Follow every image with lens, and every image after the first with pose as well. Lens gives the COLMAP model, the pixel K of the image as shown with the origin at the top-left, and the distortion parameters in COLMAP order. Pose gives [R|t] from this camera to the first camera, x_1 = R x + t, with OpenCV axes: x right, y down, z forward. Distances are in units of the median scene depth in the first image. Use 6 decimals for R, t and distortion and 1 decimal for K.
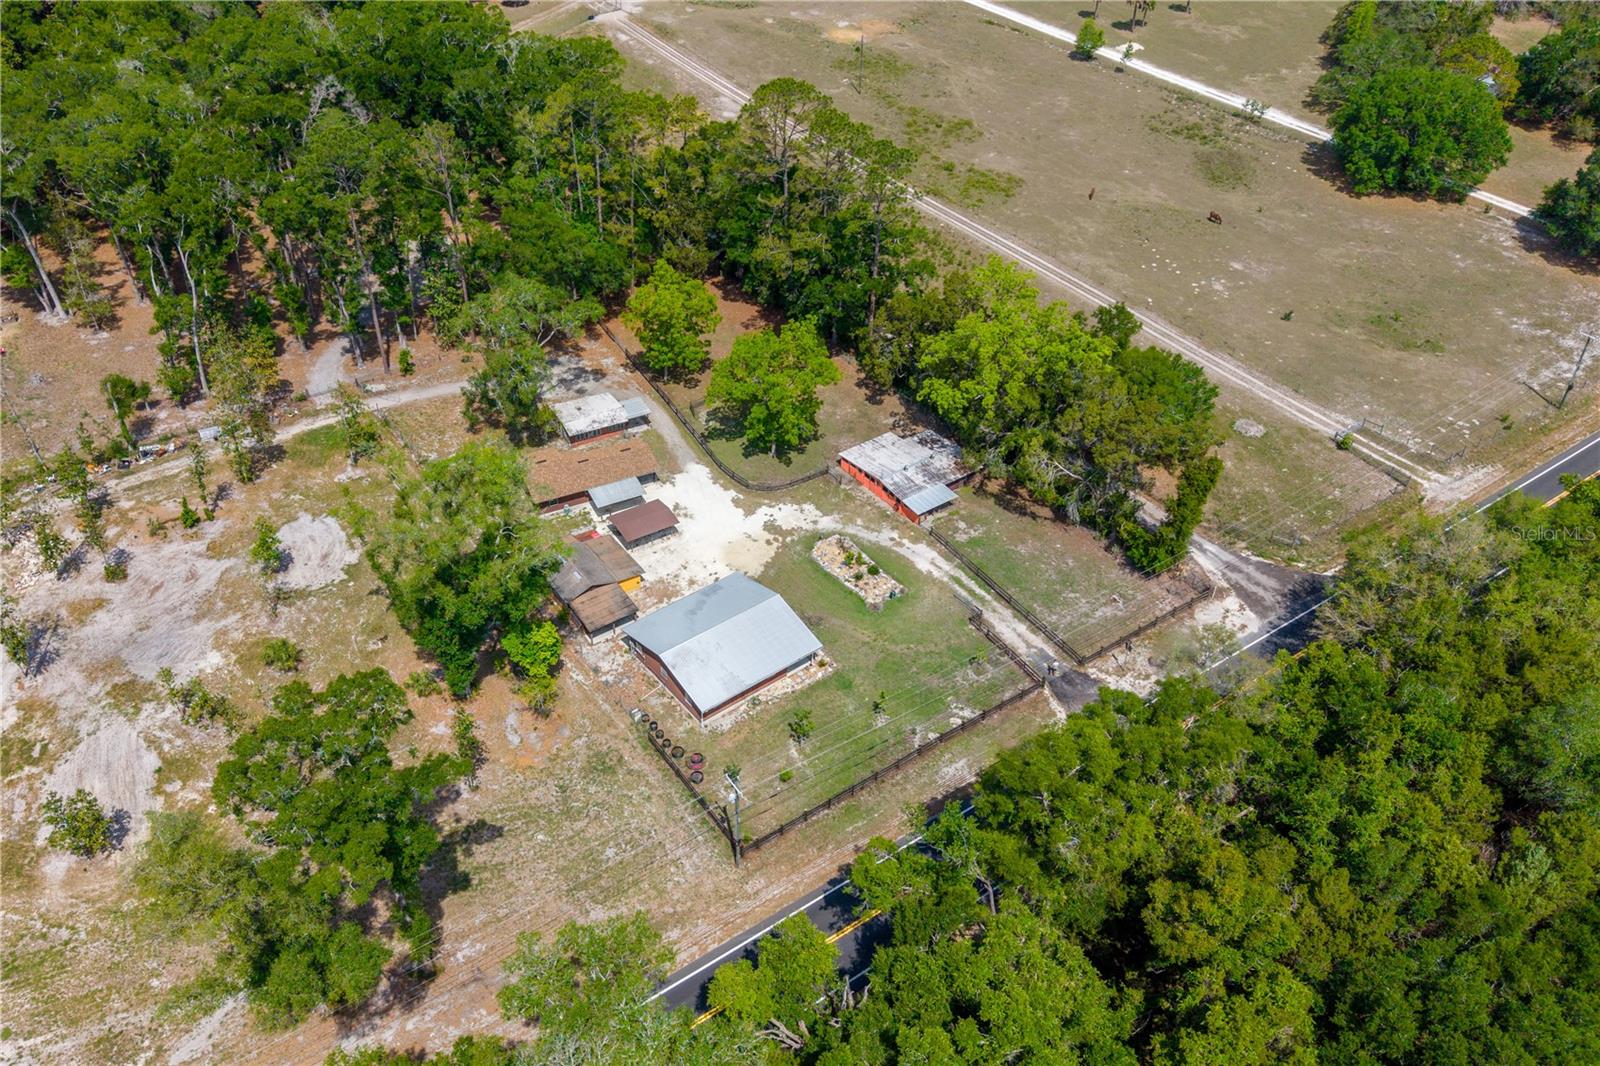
lens RADIAL K [[1251.1, 0, 734.0], [0, 1251.1, 576.1], [0, 0, 1]] dist [0.029098, -0.026362]
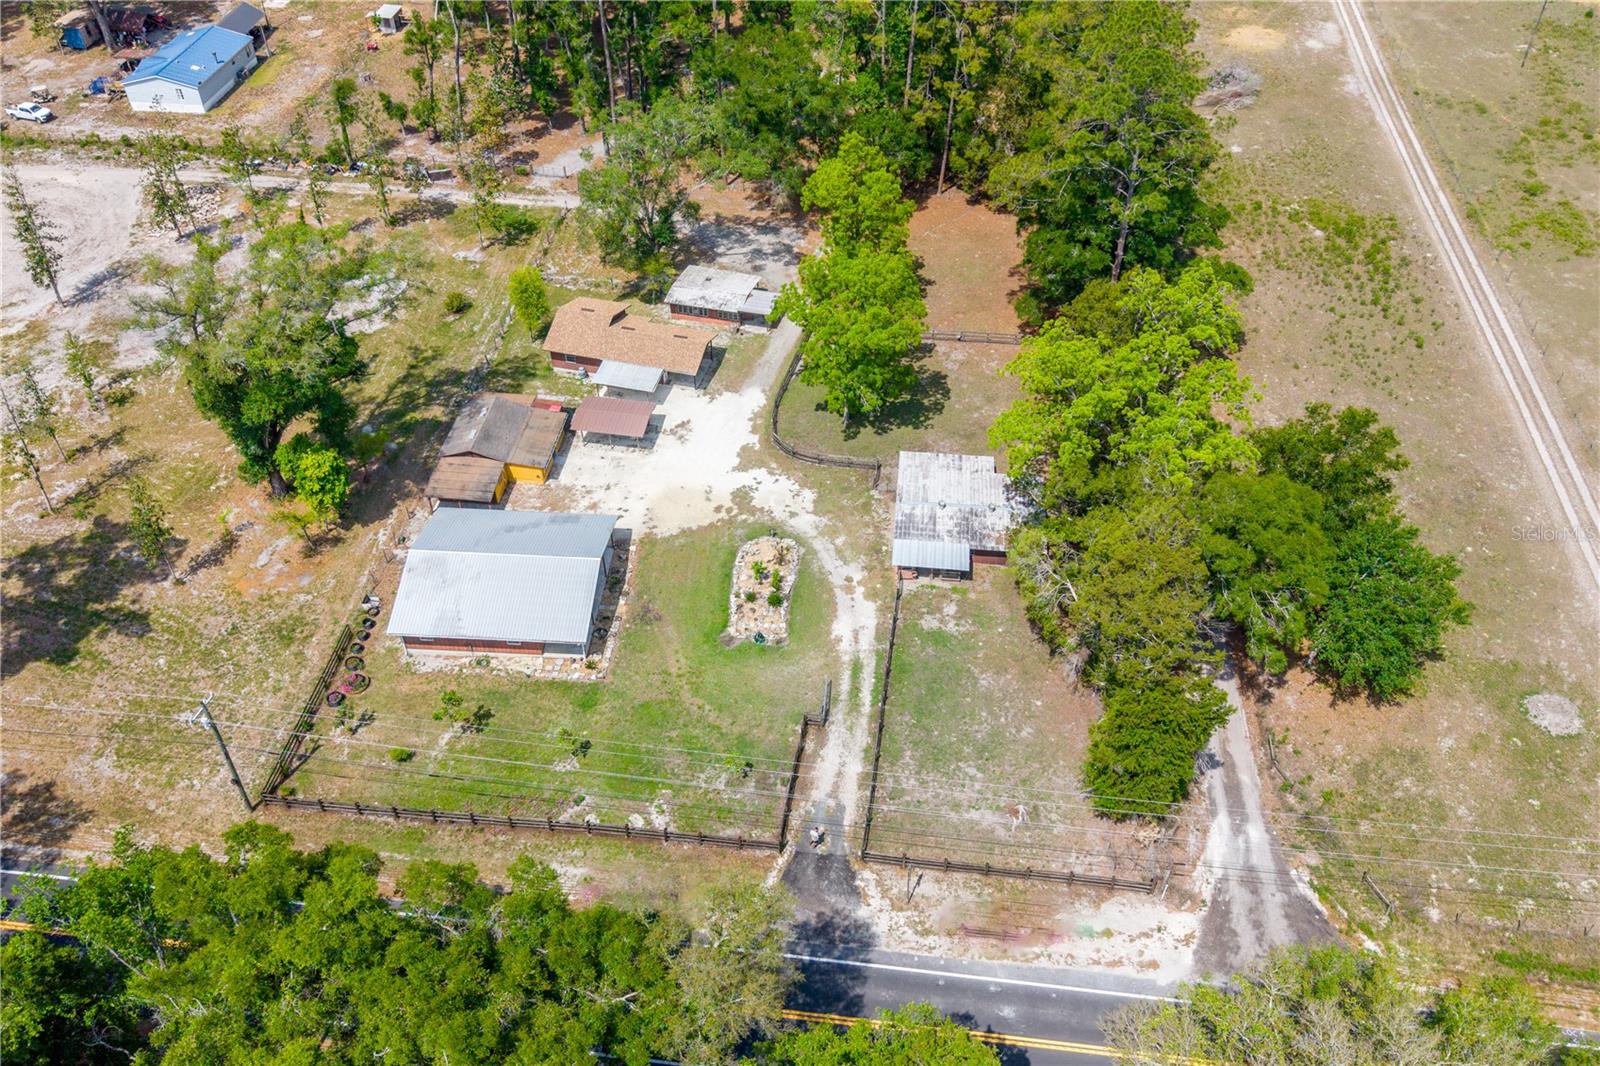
lens RADIAL K [[1266.2, 0, 788.2], [0, 1266.2, 560.7], [0, 0, 1]] dist [0.022749, -0.015377]
pose [[0.755444, 0.448982, -0.477199, 0.431603], [-0.425192, 0.890062, 0.164319, -0.139735], [0.498513, 0.078768, 0.863296, 0.348458]]
